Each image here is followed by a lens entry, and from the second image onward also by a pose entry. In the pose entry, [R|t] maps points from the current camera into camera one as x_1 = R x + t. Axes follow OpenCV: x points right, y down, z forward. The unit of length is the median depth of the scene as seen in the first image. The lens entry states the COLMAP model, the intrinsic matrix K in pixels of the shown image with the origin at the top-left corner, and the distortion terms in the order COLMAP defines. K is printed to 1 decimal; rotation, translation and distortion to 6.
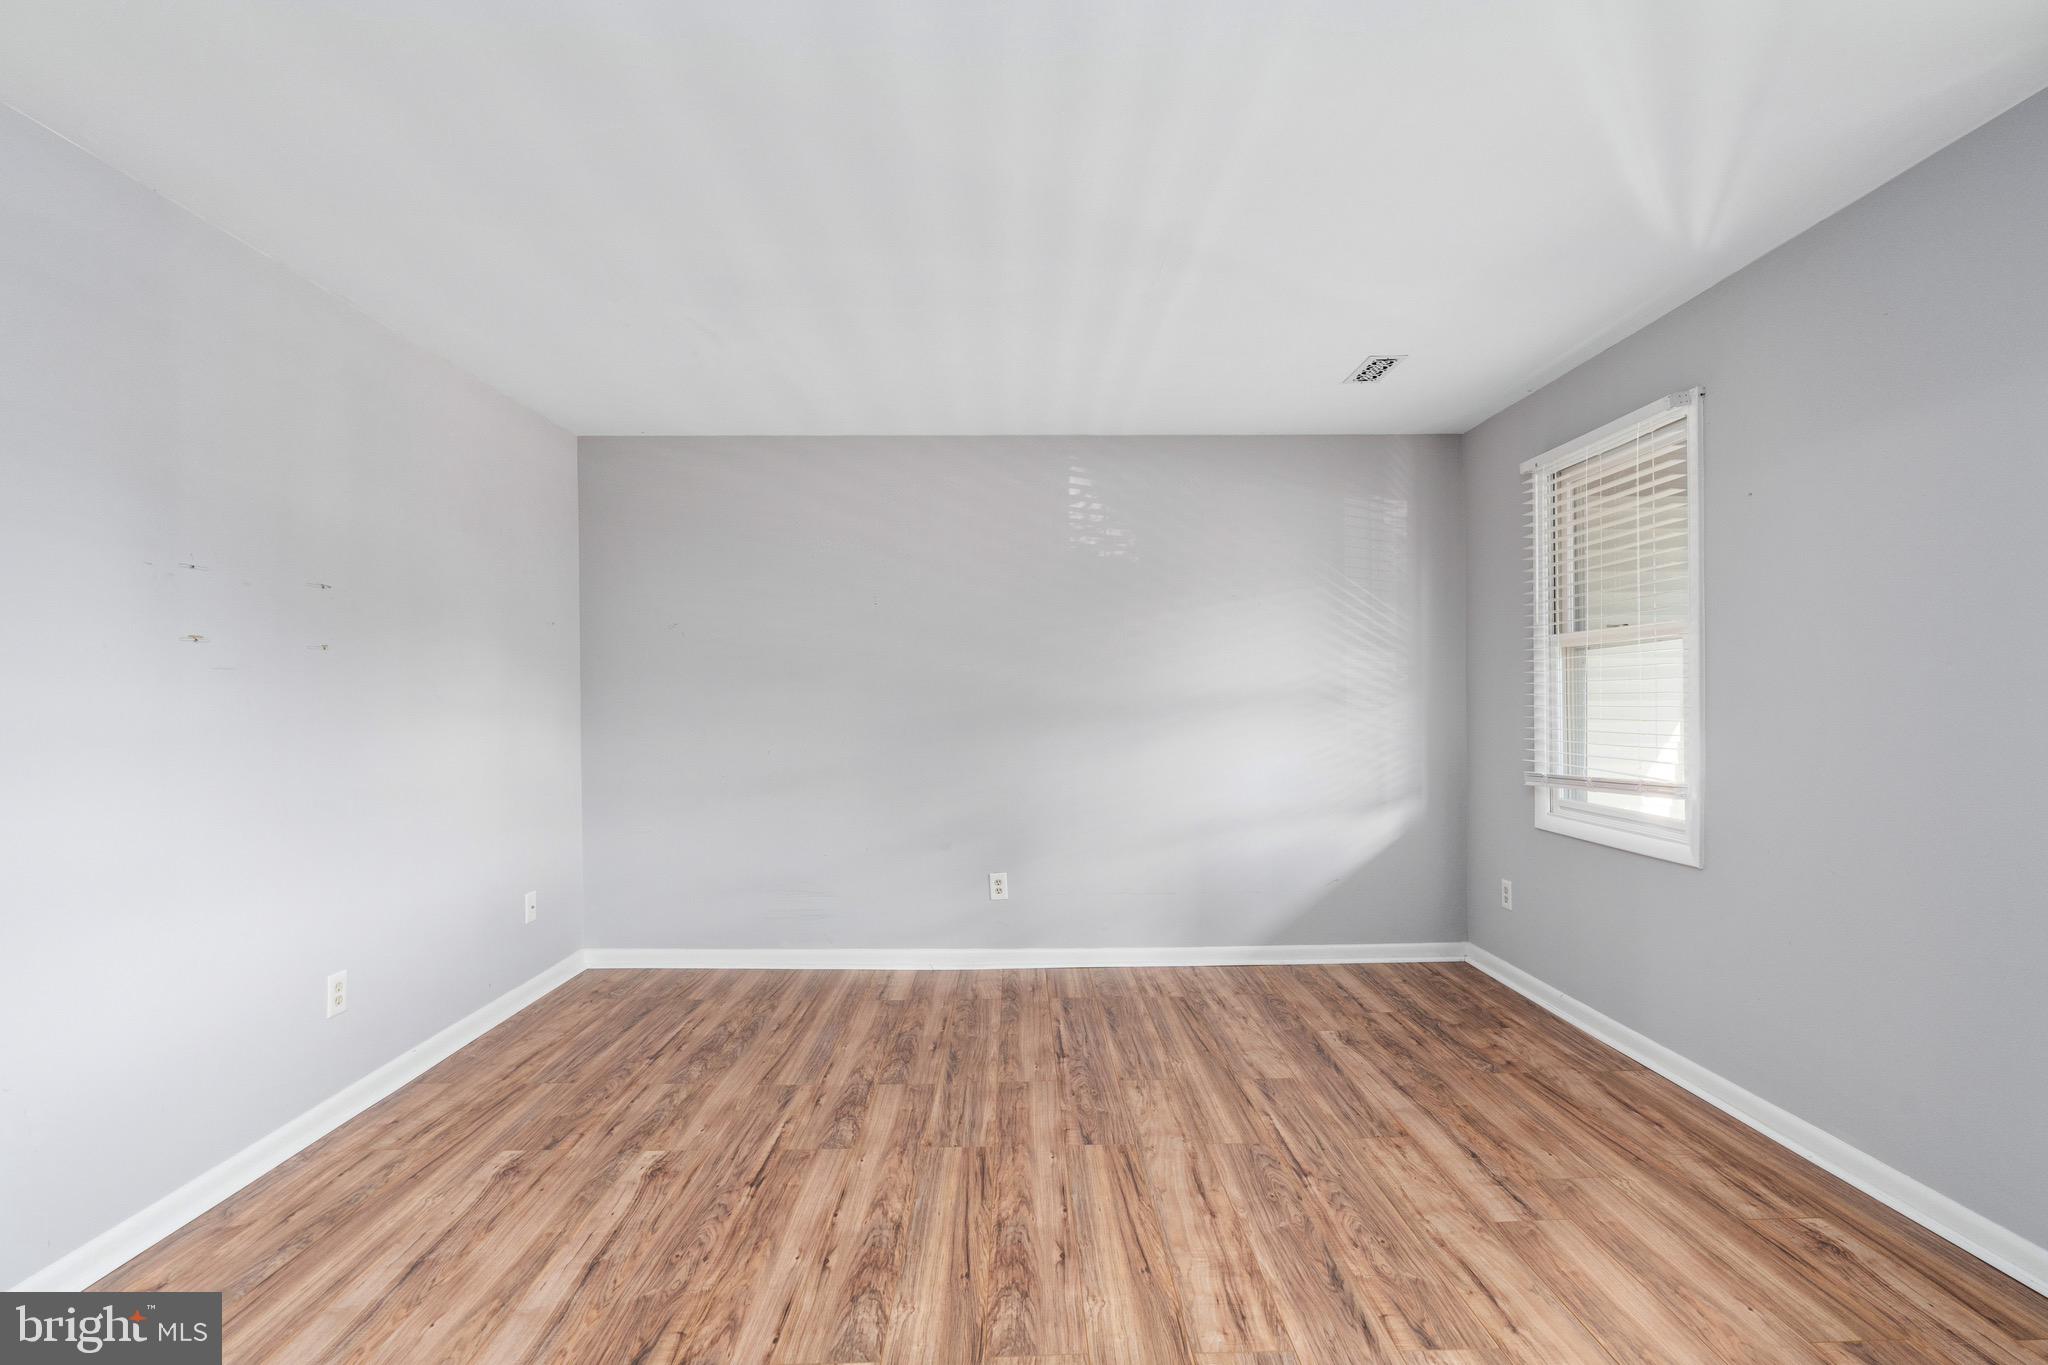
lens RADIAL K [[956.4, 0, 994.4], [0, 956.4, 707.8], [0, 0, 1]] dist [-0.021606, 0.007837]
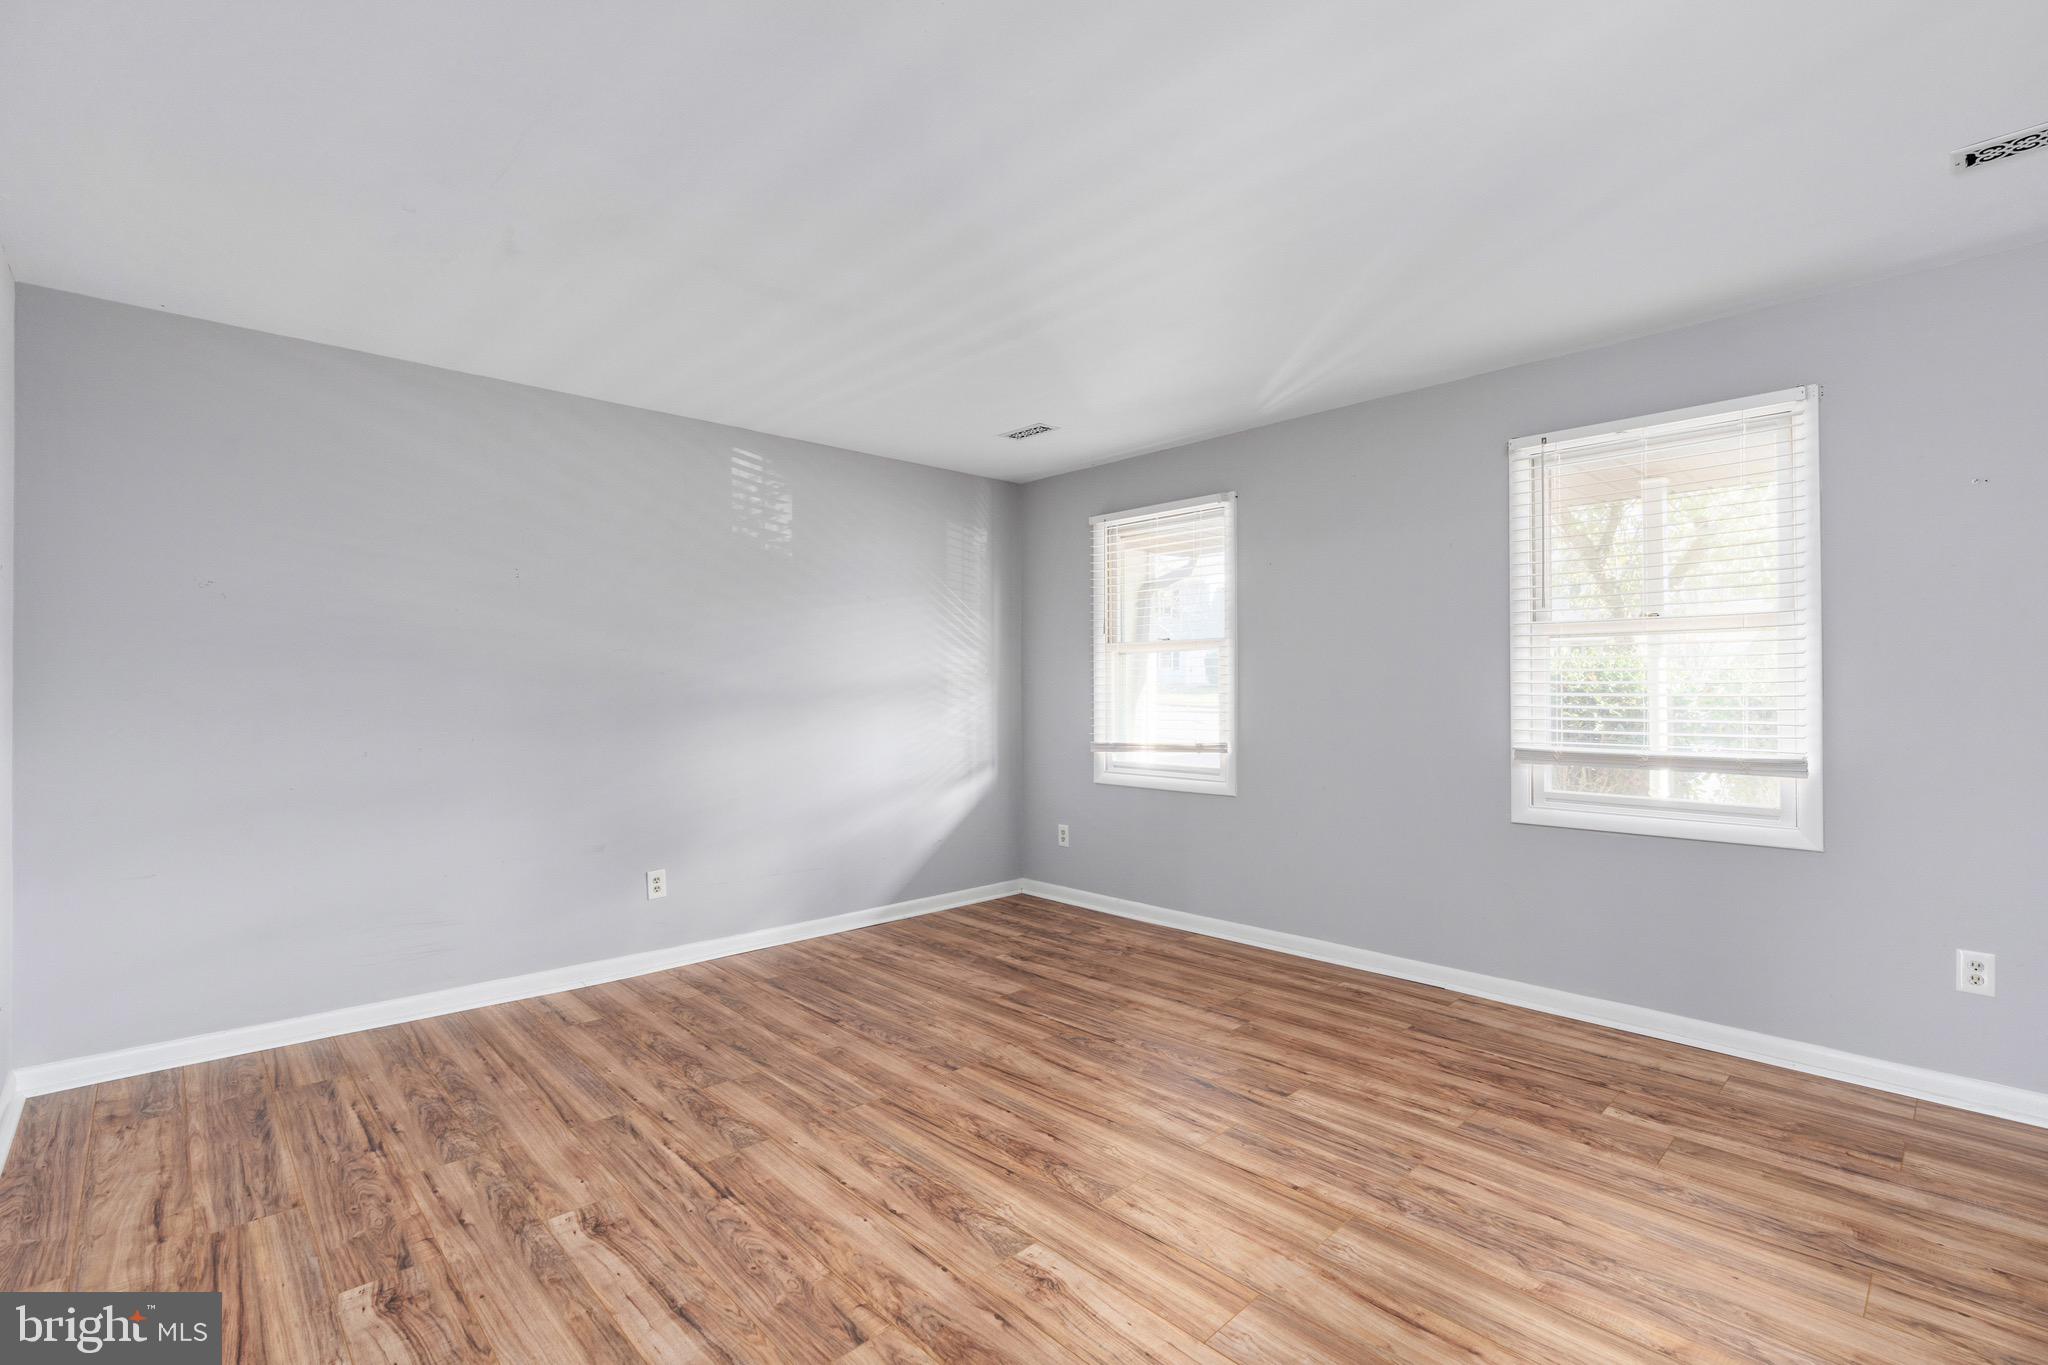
lens RADIAL K [[956.4, 0, 1033.2], [0, 956.4, 685.2], [0, 0, 1]] dist [-0.021606, 0.007837]
pose [[0.721956, 0.005863, 0.691915, -0.535586], [0.005479, 0.999884, -0.014190, 0.005802], [-0.691918, 0.014035, 0.721840, 0.075446]]
